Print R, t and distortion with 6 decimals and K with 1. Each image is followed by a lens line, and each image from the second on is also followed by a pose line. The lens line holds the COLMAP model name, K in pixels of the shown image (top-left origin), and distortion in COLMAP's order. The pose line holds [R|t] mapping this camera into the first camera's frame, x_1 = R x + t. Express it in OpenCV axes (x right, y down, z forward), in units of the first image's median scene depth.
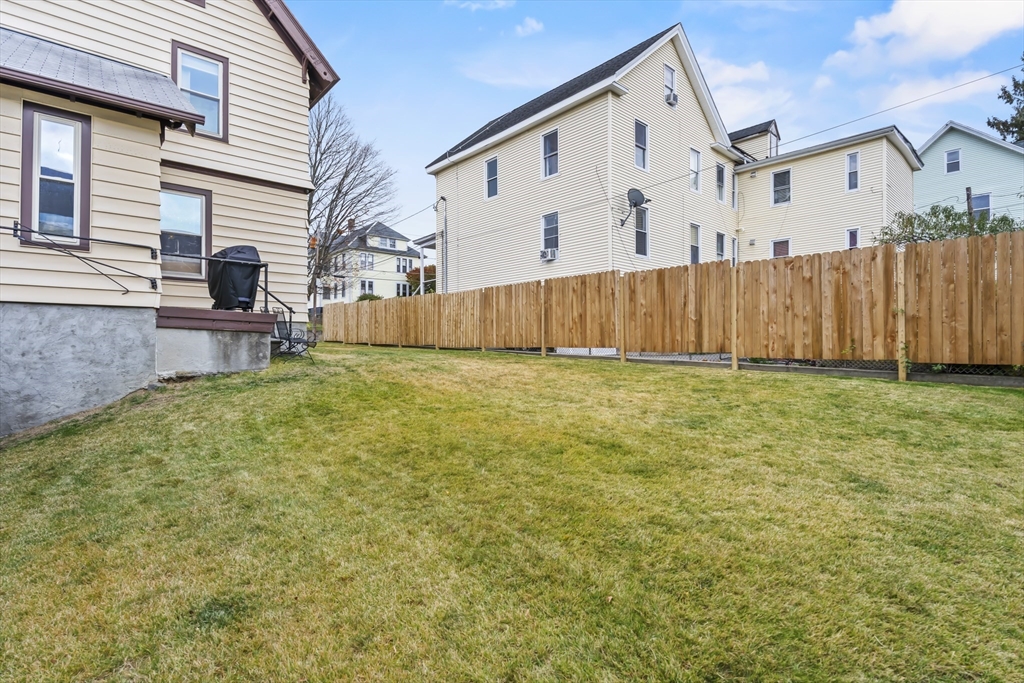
lens RADIAL K [[482.8, 0, 512.7], [0, 482.8, 344.9], [0, 0, 1]] dist [0.004691, 0.000387]
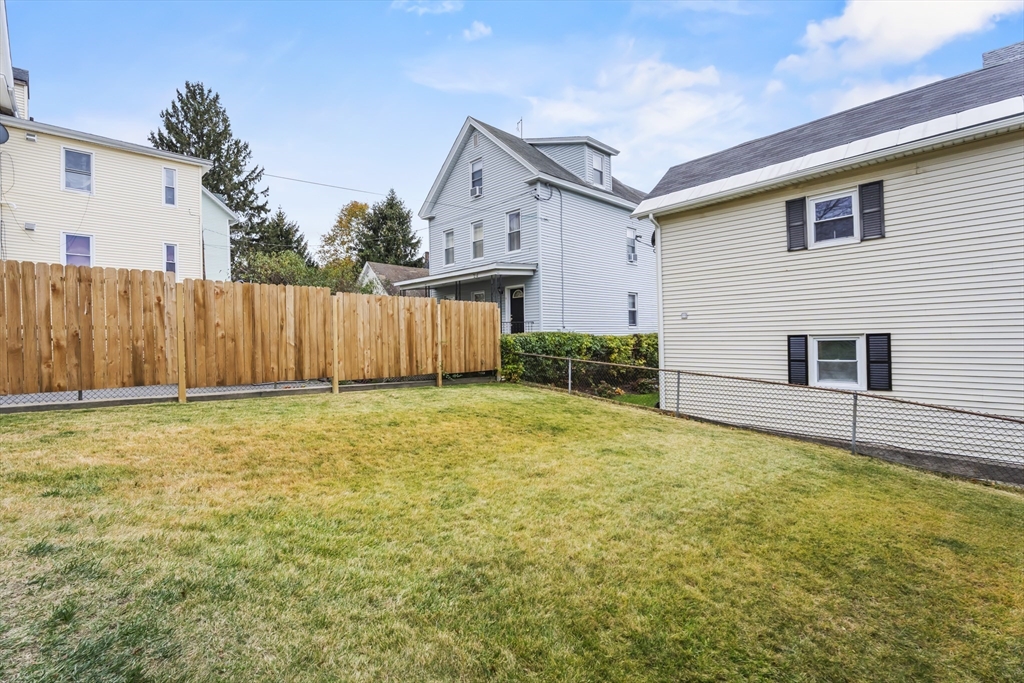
lens RADIAL K [[478.0, 0, 511.4], [0, 478.0, 338.3], [0, 0, 1]] dist [-0.003852, -0.000585]
pose [[-0.049011, -0.002042, 0.998796, -0.609871], [0.017674, 0.999840, 0.002911, -0.065094], [-0.998642, 0.017796, -0.048967, 0.664787]]
